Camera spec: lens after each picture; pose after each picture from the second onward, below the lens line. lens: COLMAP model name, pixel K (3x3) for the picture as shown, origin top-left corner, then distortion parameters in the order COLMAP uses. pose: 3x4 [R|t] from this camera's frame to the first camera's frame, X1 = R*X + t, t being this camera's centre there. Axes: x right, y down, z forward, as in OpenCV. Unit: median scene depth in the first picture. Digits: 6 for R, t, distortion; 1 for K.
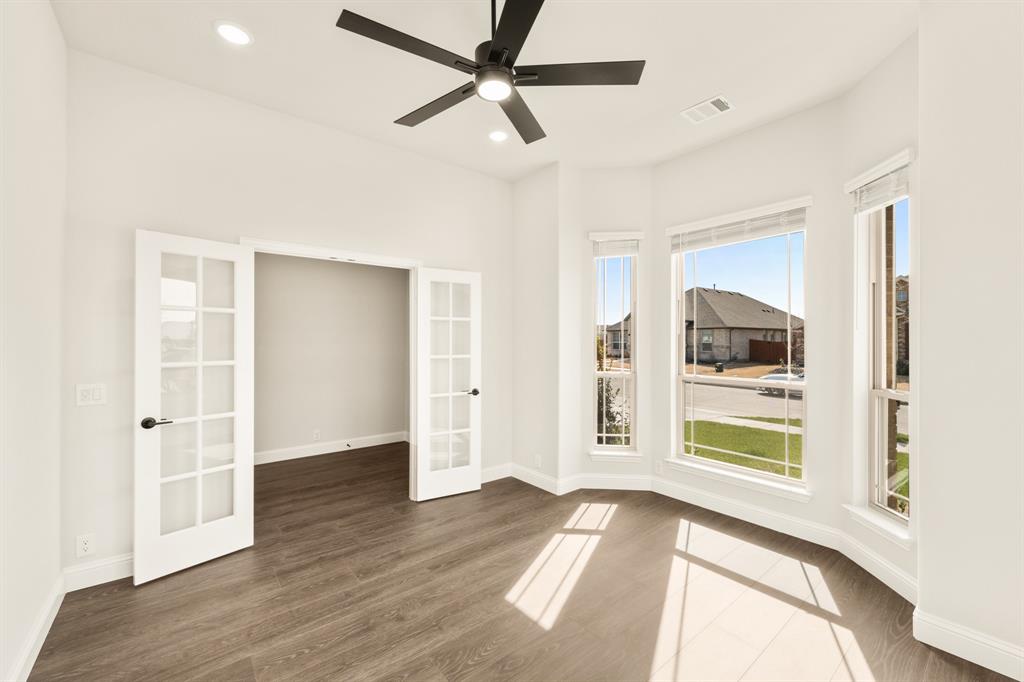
lens RADIAL K [[410.5, 0, 512.0], [0, 410.5, 341.0], [0, 0, 1]] dist [0.002572, 0.000047]
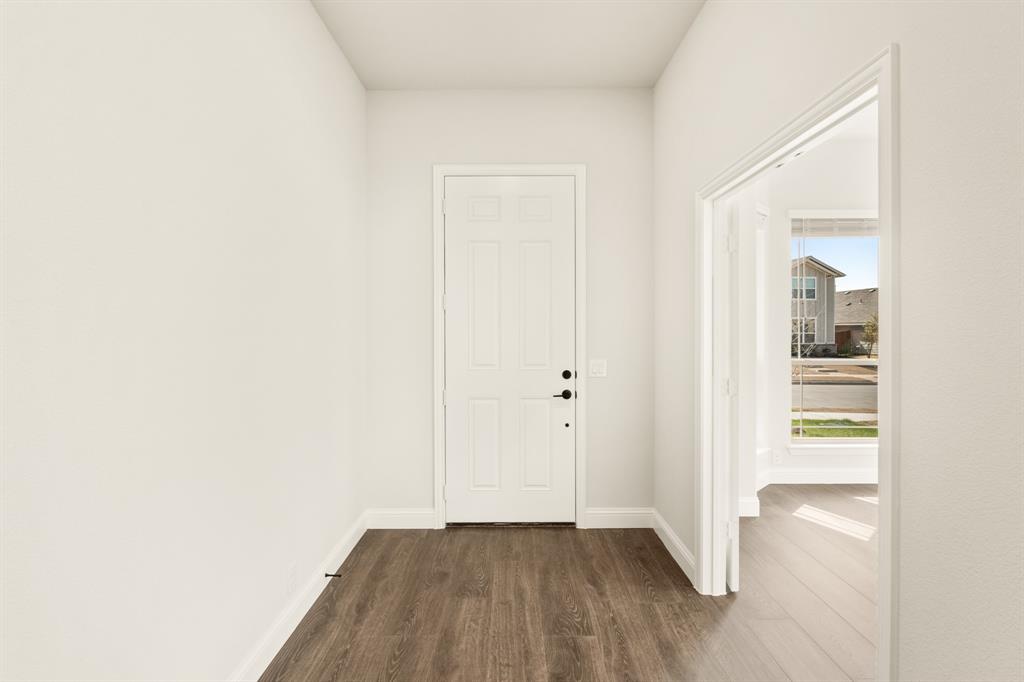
lens RADIAL K [[487.0, 0, 512.0], [0, 487.0, 341.0], [0, 0, 1]] dist [0.000327, 0.000051]
pose [[0.630743, -0.016532, 0.775816, -0.961147], [0.002816, 0.999815, 0.019016, 0.012346], [-0.775987, -0.009809, 0.630673, 0.799375]]
